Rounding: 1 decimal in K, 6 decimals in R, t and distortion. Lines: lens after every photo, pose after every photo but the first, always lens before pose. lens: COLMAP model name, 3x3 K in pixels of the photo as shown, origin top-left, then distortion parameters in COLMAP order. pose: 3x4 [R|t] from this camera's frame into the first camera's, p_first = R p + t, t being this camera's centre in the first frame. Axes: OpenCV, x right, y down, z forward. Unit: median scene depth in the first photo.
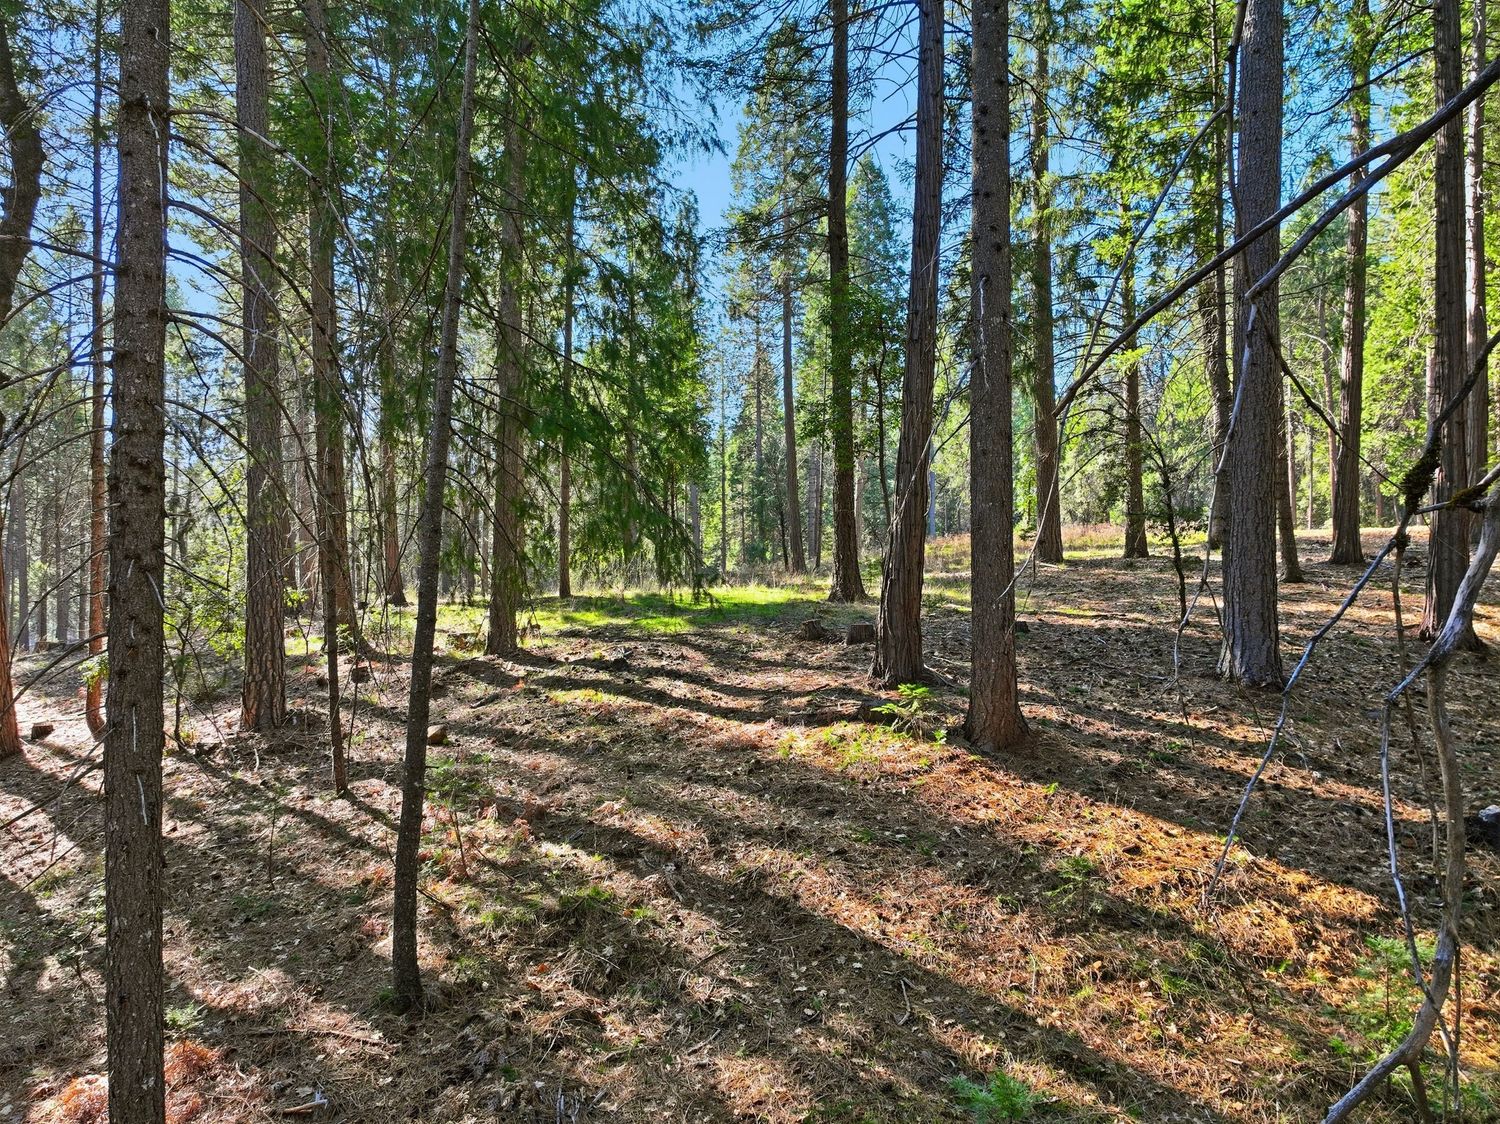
lens RADIAL K [[1058.2, 0, 747.6], [0, 1058.2, 559.6], [0, 0, 1]] dist [-0.001452, 0.016741]
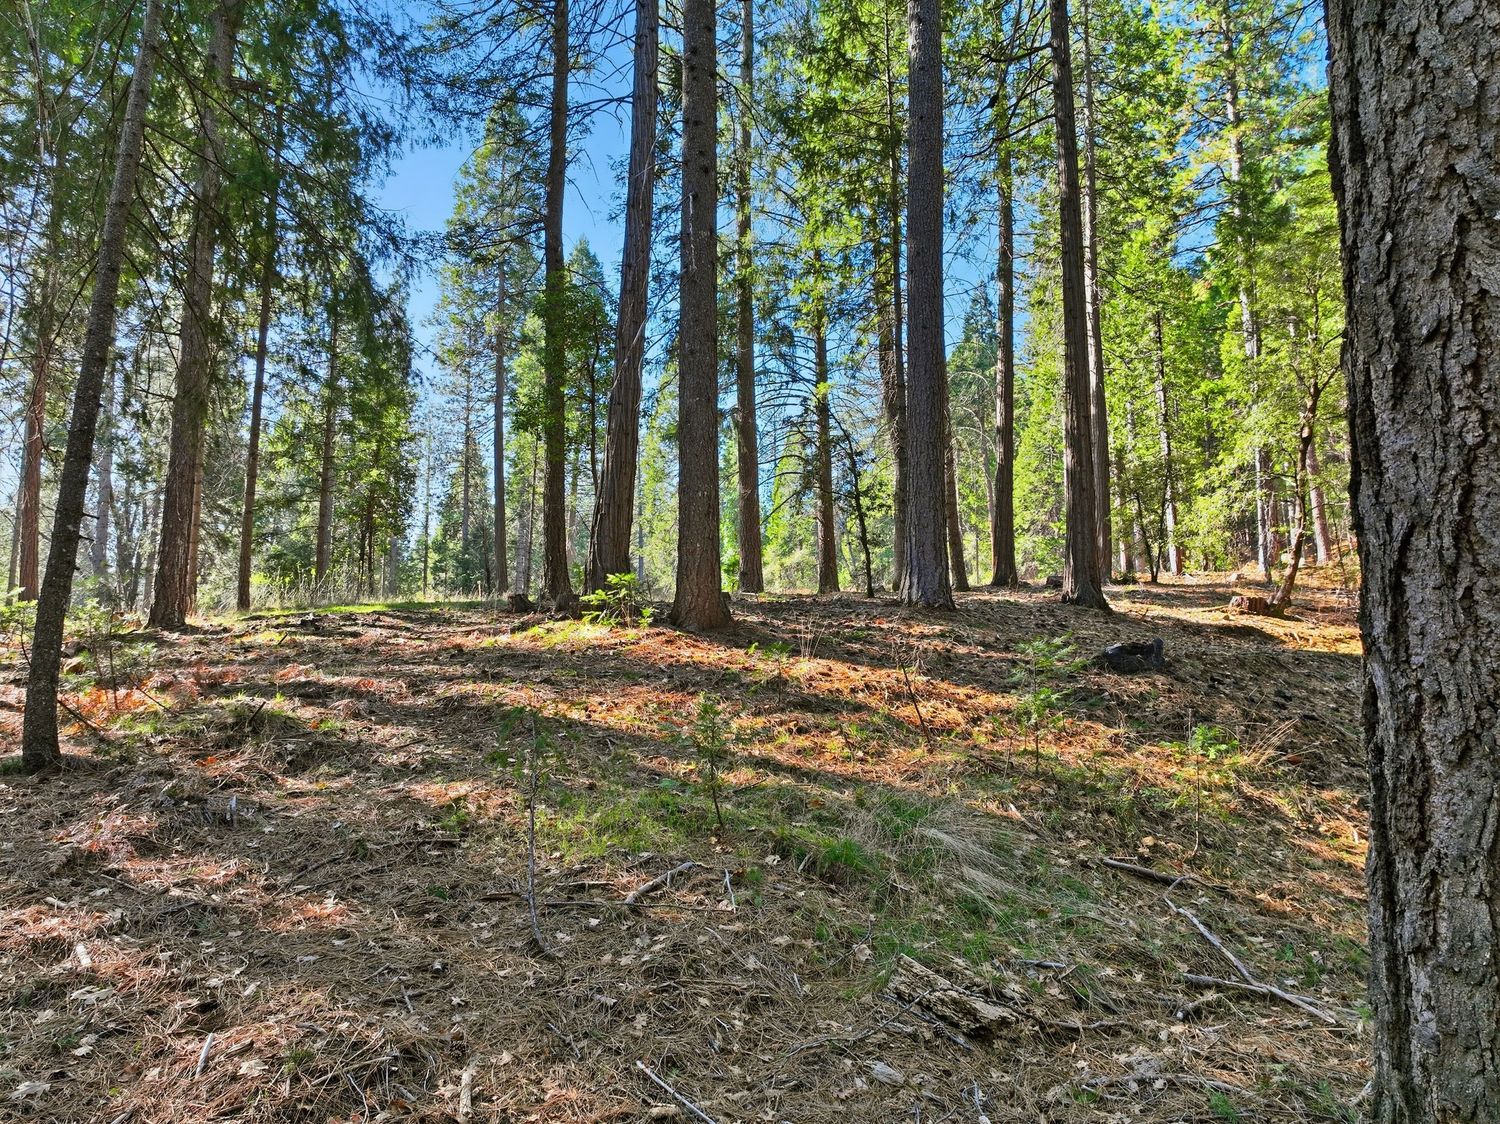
lens RADIAL K [[1058.2, 0, 747.6], [0, 1058.2, 565.9], [0, 0, 1]] dist [-0.001452, 0.016741]
pose [[0.962574, 0.032607, 0.269052, -0.000440], [-0.002871, 0.993907, -0.110183, 0.141969], [-0.271005, 0.105287, 0.956802, -0.004147]]
